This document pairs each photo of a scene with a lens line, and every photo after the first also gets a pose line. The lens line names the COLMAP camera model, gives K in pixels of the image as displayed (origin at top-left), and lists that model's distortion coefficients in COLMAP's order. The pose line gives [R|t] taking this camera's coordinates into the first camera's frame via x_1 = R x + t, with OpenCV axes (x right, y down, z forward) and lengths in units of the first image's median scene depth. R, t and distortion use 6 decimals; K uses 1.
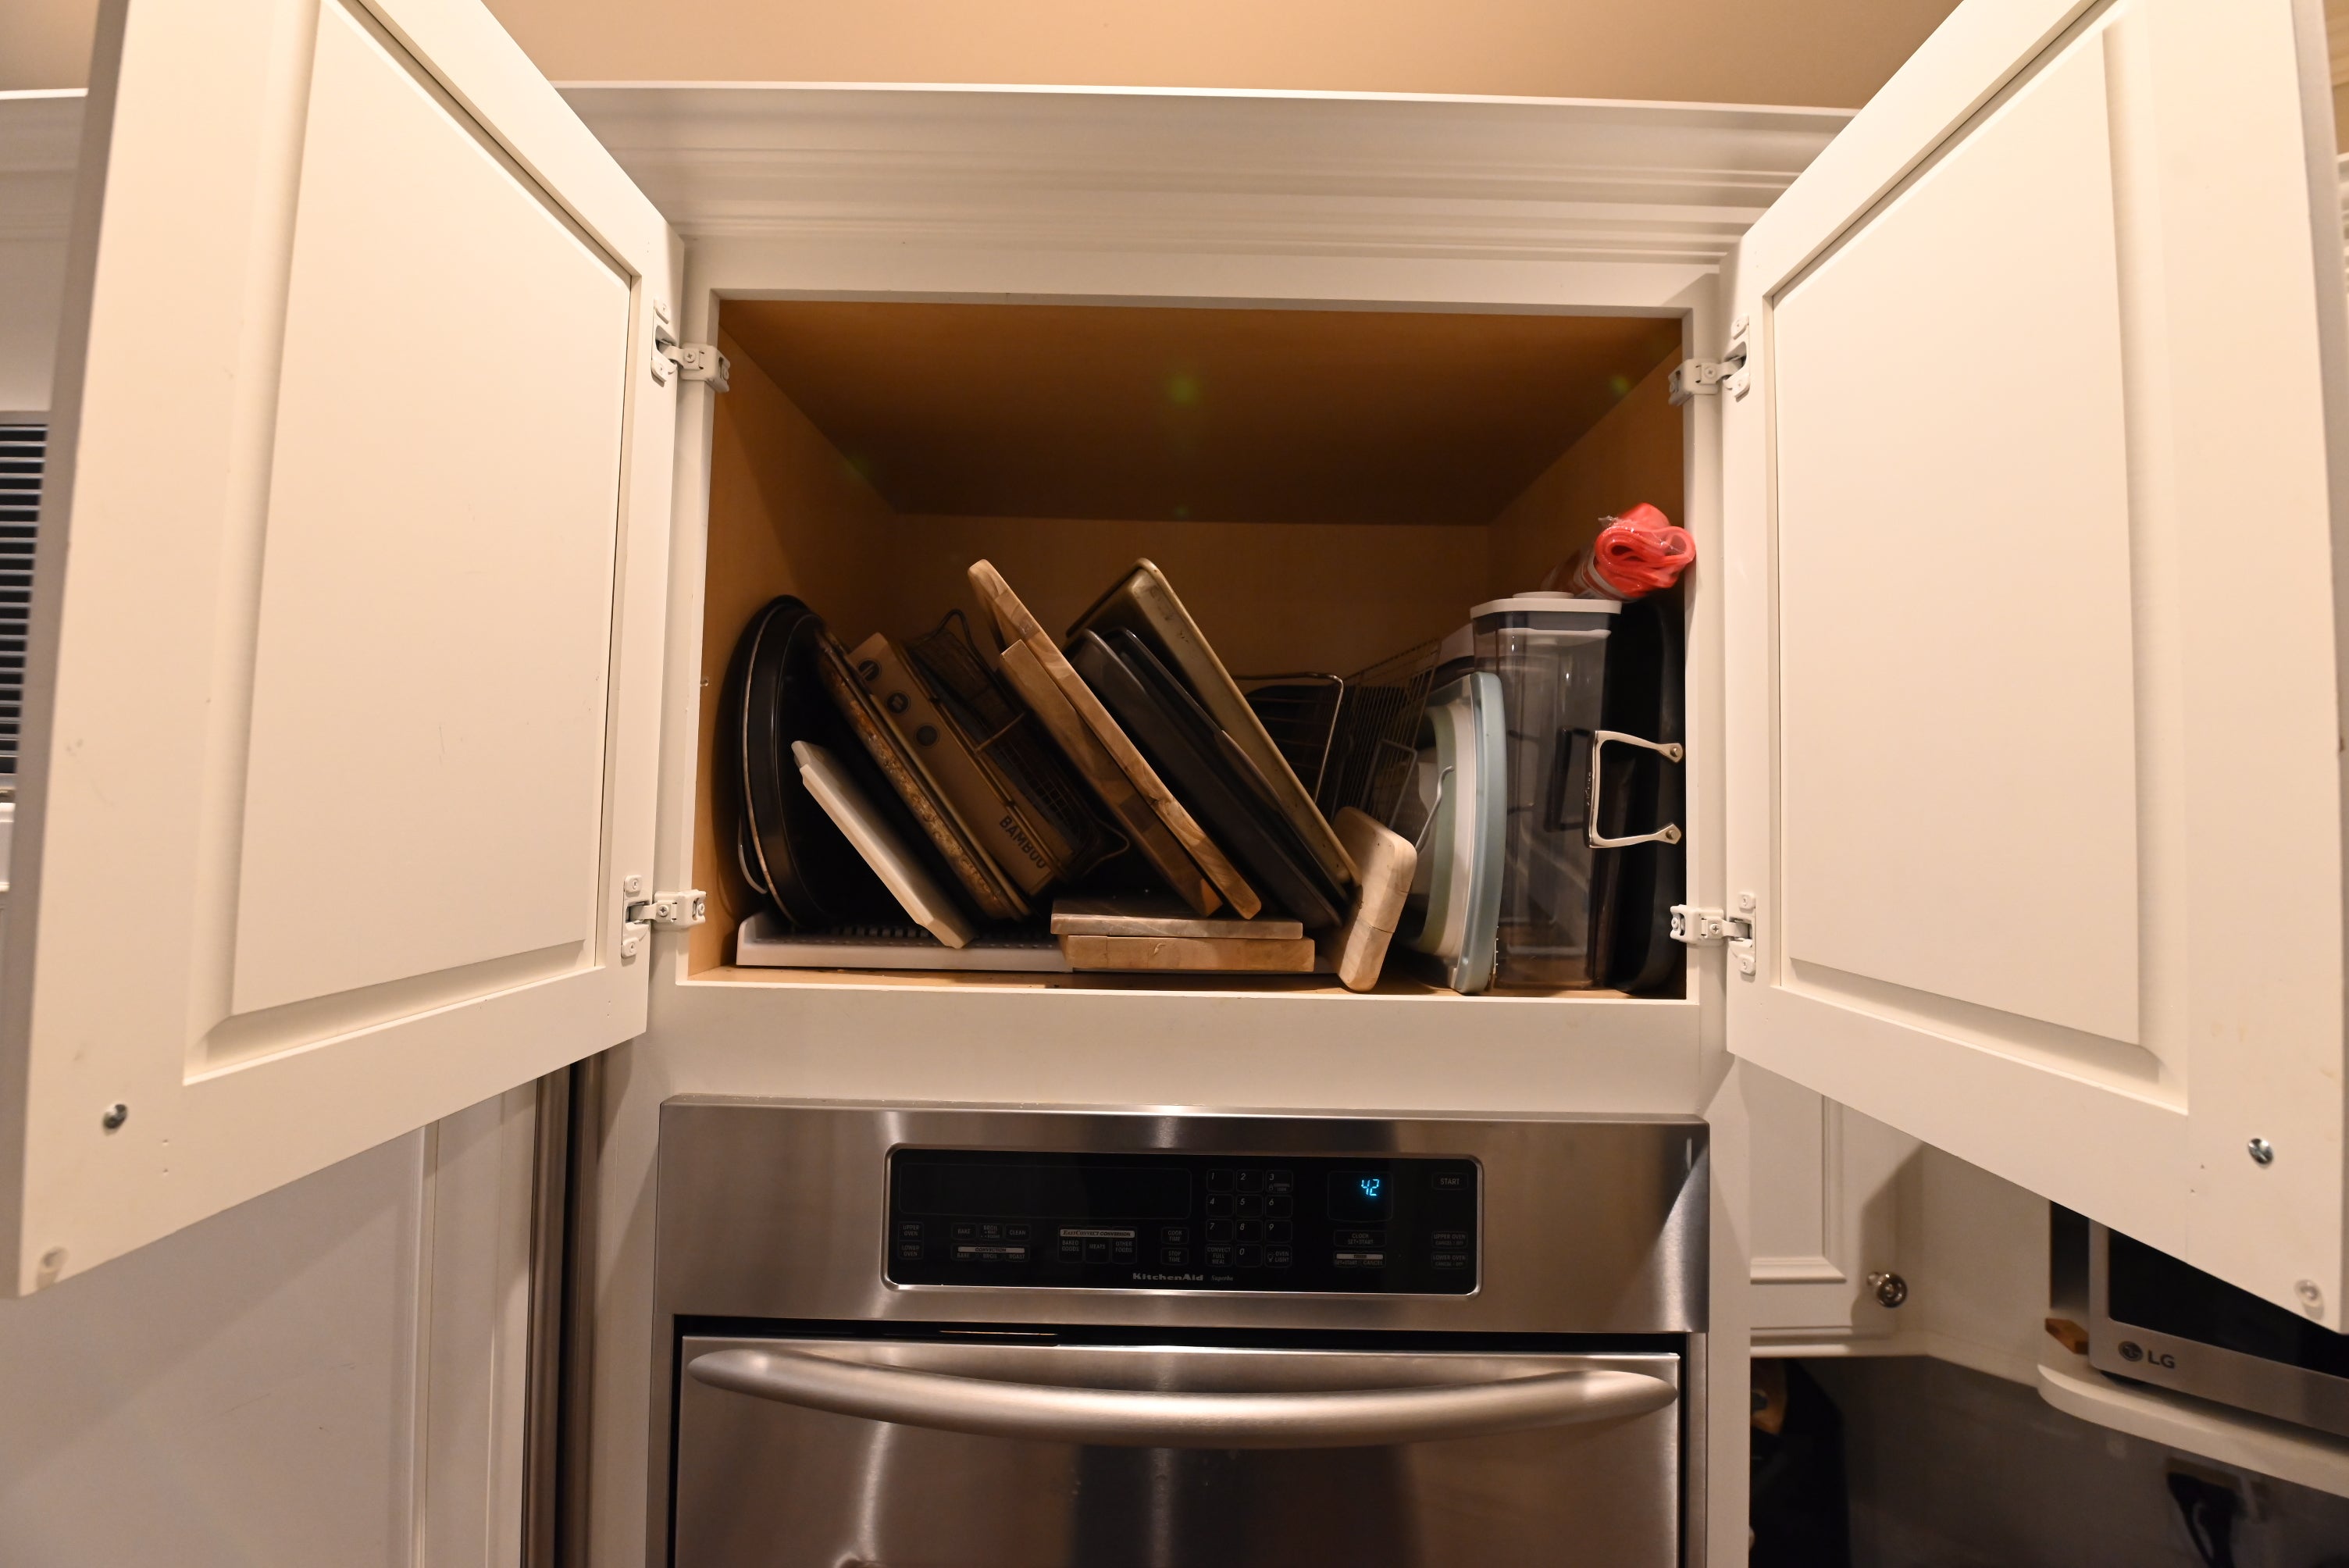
lens RADIAL K [[994.9, 0, 1188.5], [0, 994.9, 756.2], [0, 0, 1]] dist [-0.002368, -0.011769]
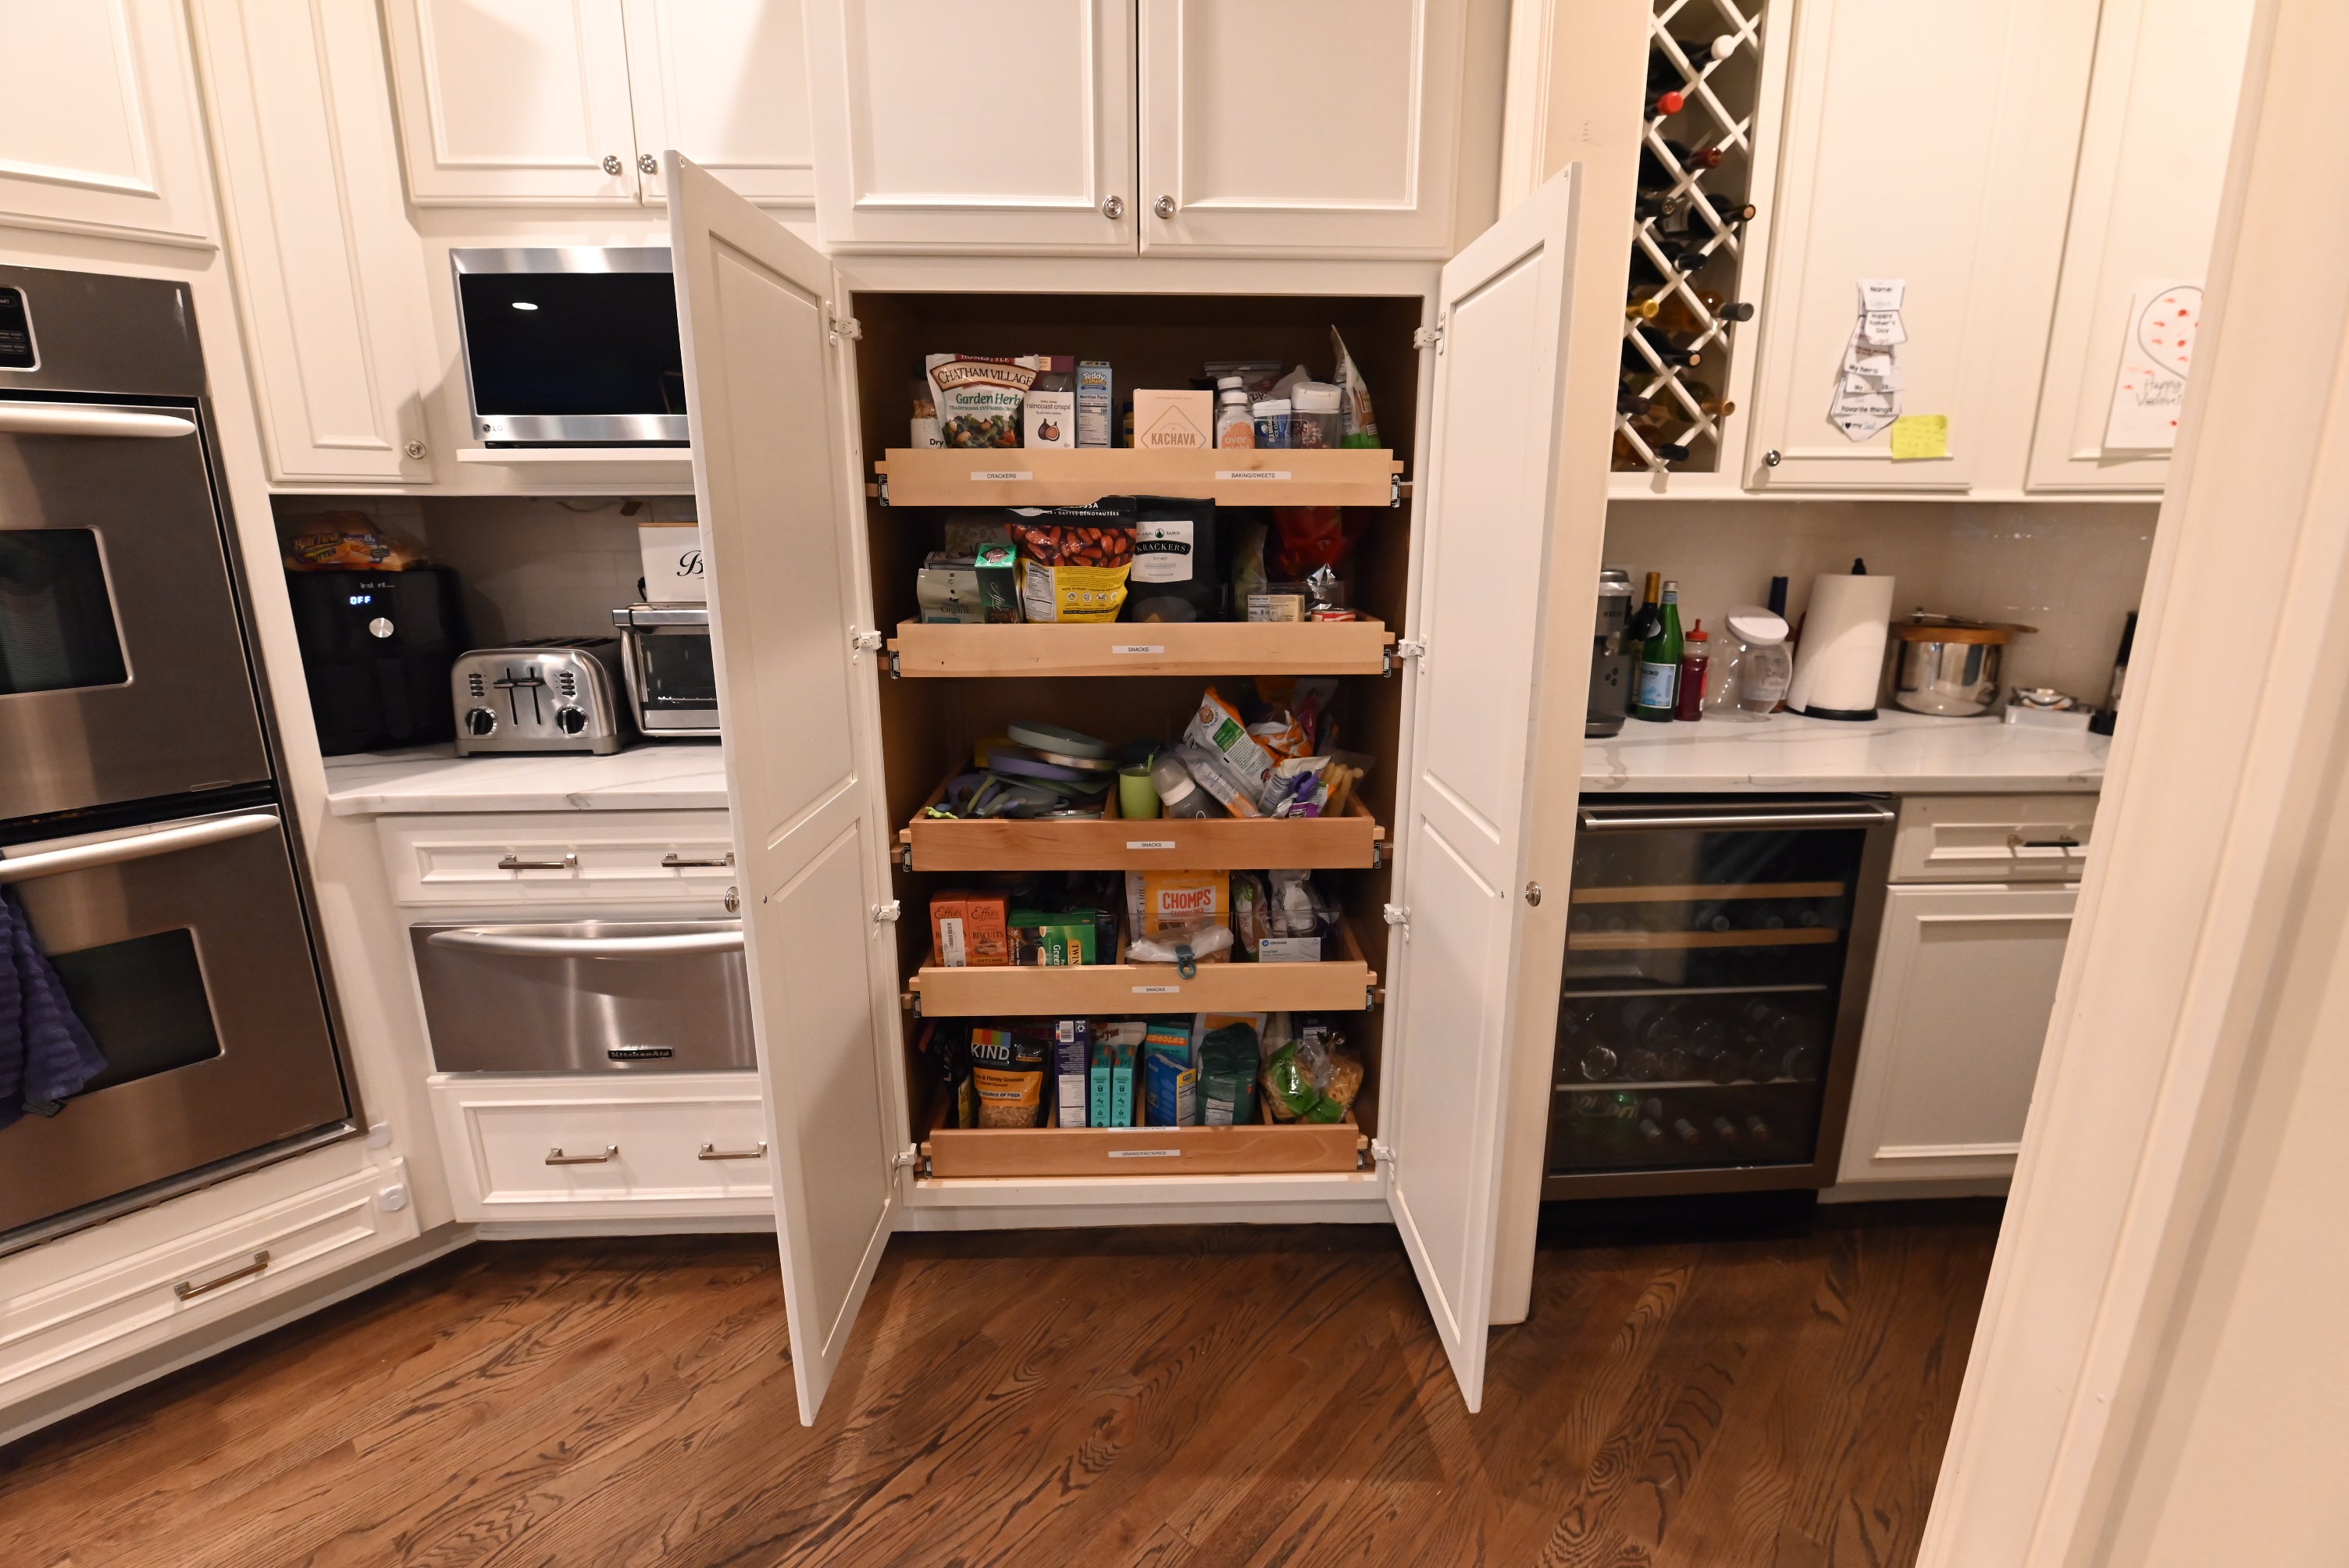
lens RADIAL K [[994.9, 0, 1188.5], [0, 994.9, 756.2], [0, 0, 1]] dist [-0.002368, -0.011769]
pose [[0.668675, -0.195496, 0.717395, 0.293424], [-0.022363, 0.959093, 0.282205, 0.671558], [-0.743219, -0.204746, 0.636950, -1.761235]]
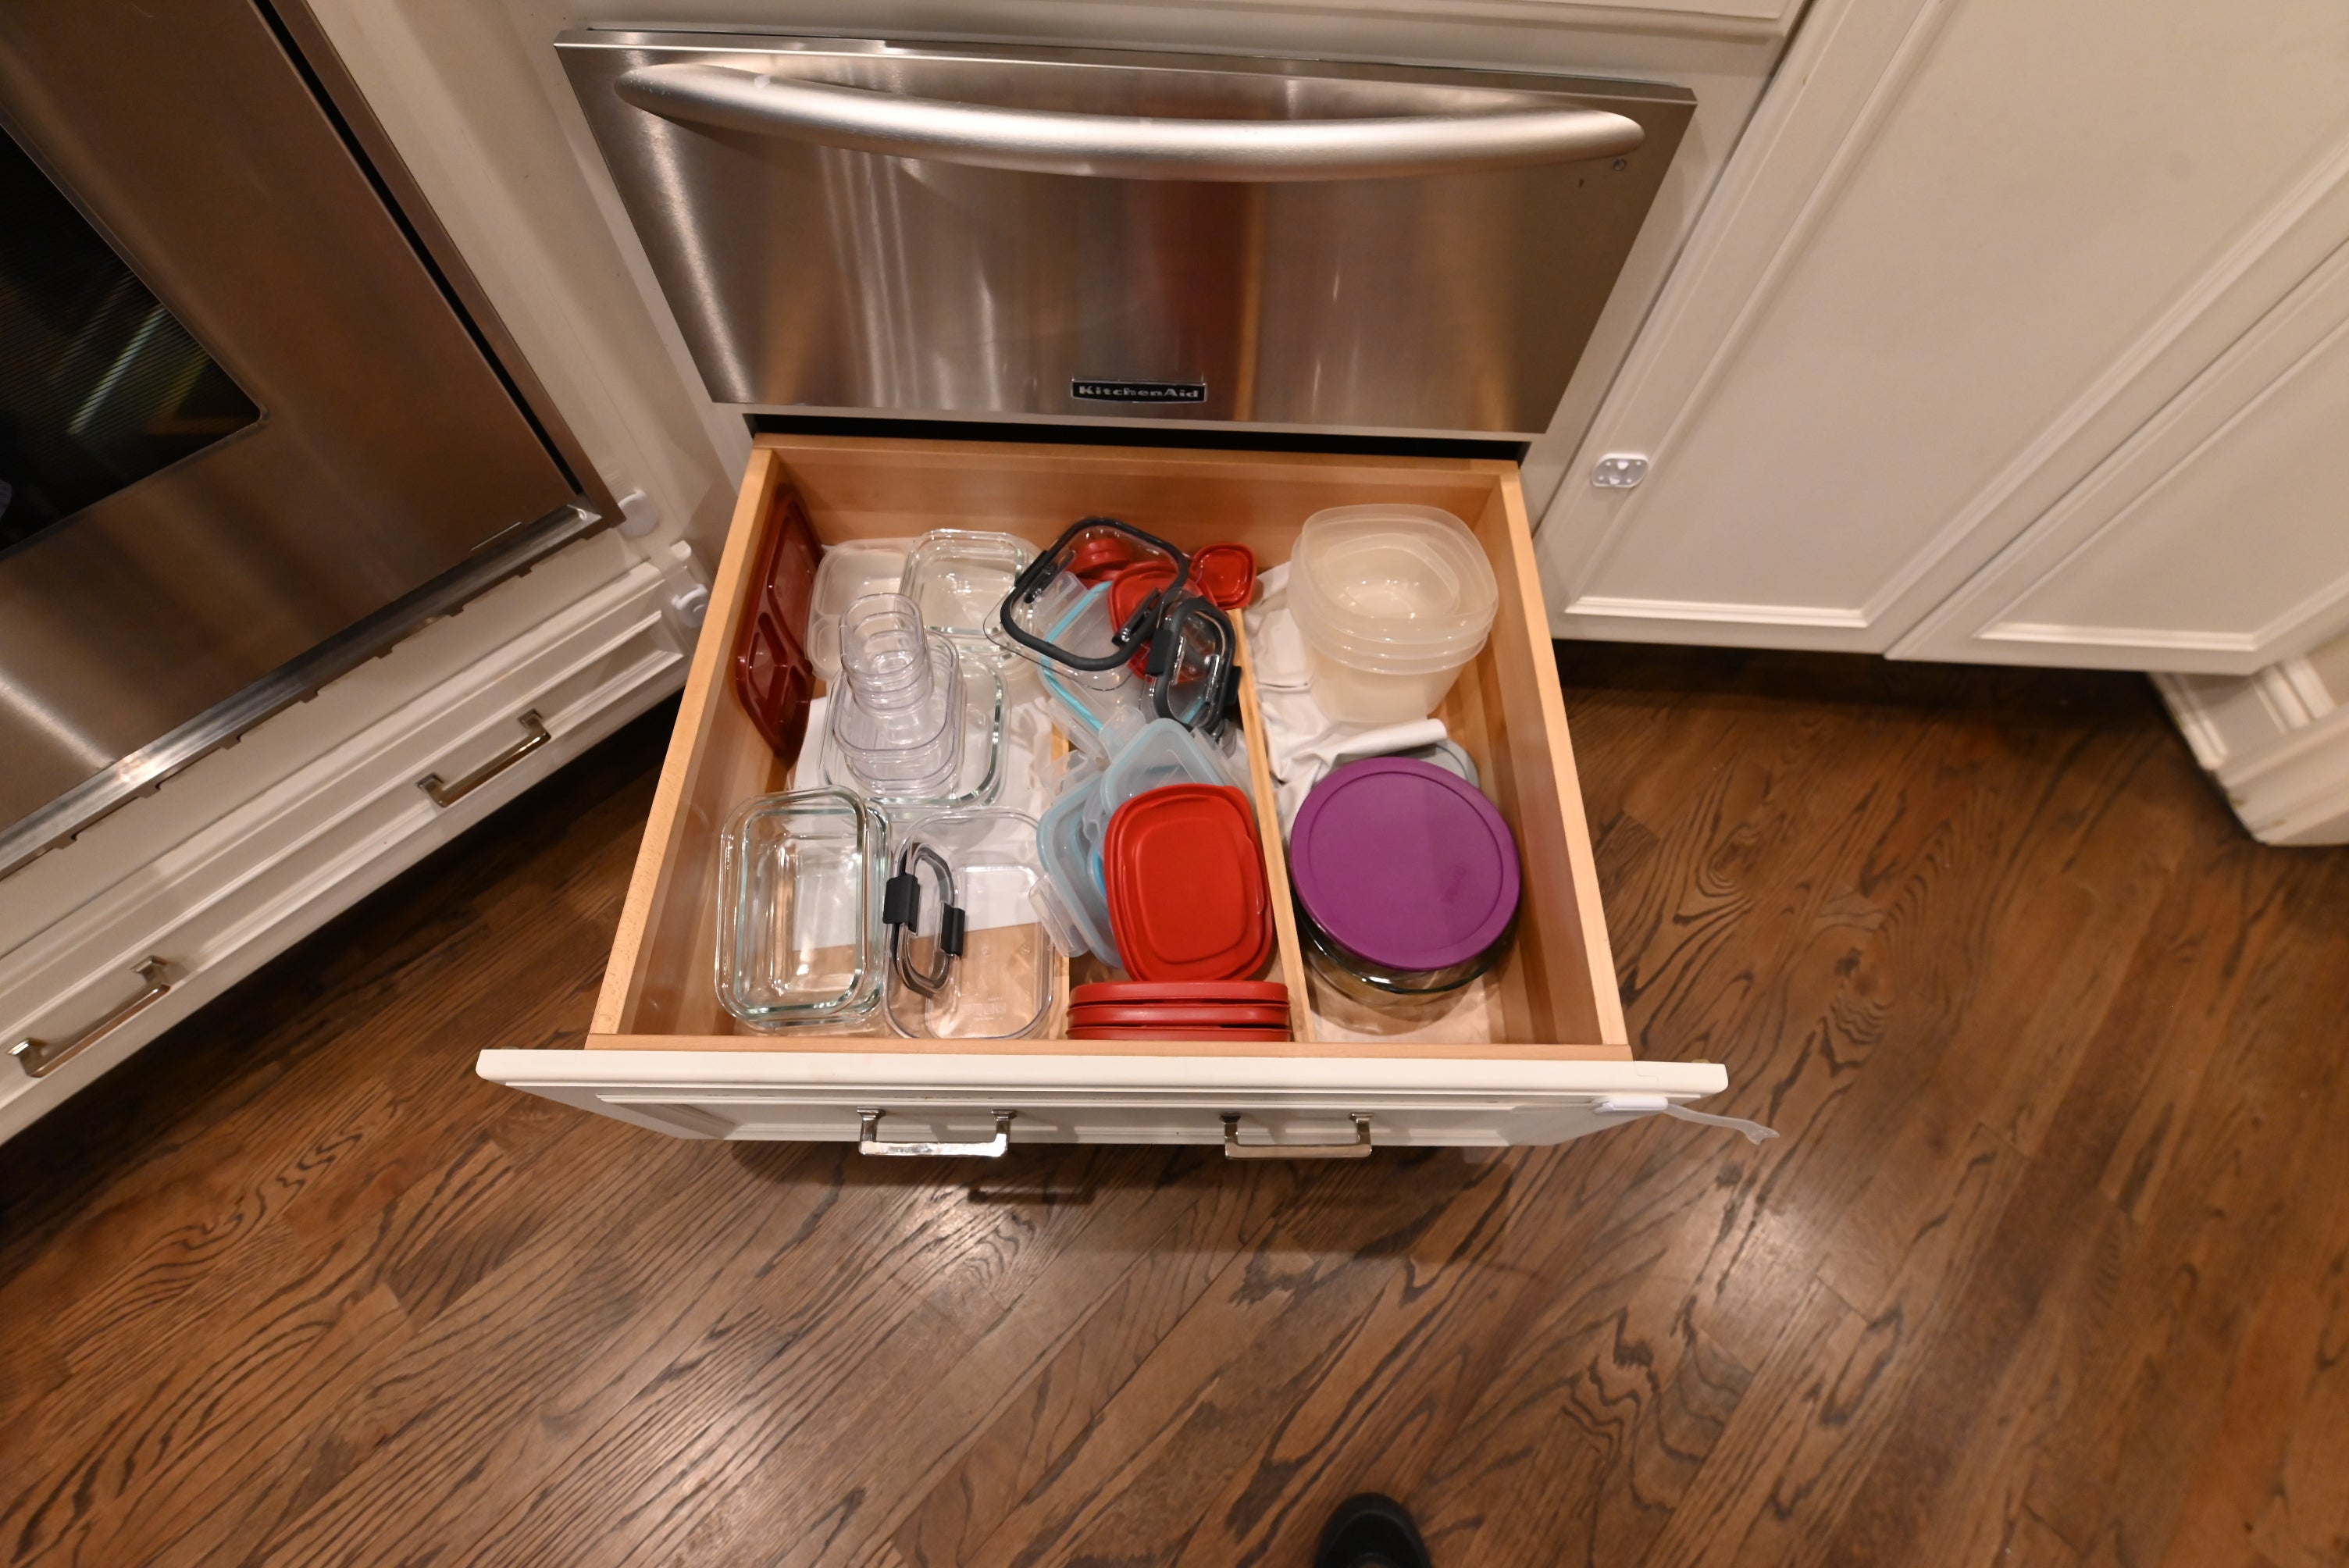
lens RADIAL K [[995.0, 0, 1184.0], [0, 995.0, 762.9], [0, 0, 1]] dist [-0.004002, -0.010379]
pose [[0.701764, -0.619763, 0.351313, 0.362647], [-0.073316, 0.427687, 0.900949, 1.212432], [-0.708627, -0.658010, 0.254696, -0.037899]]
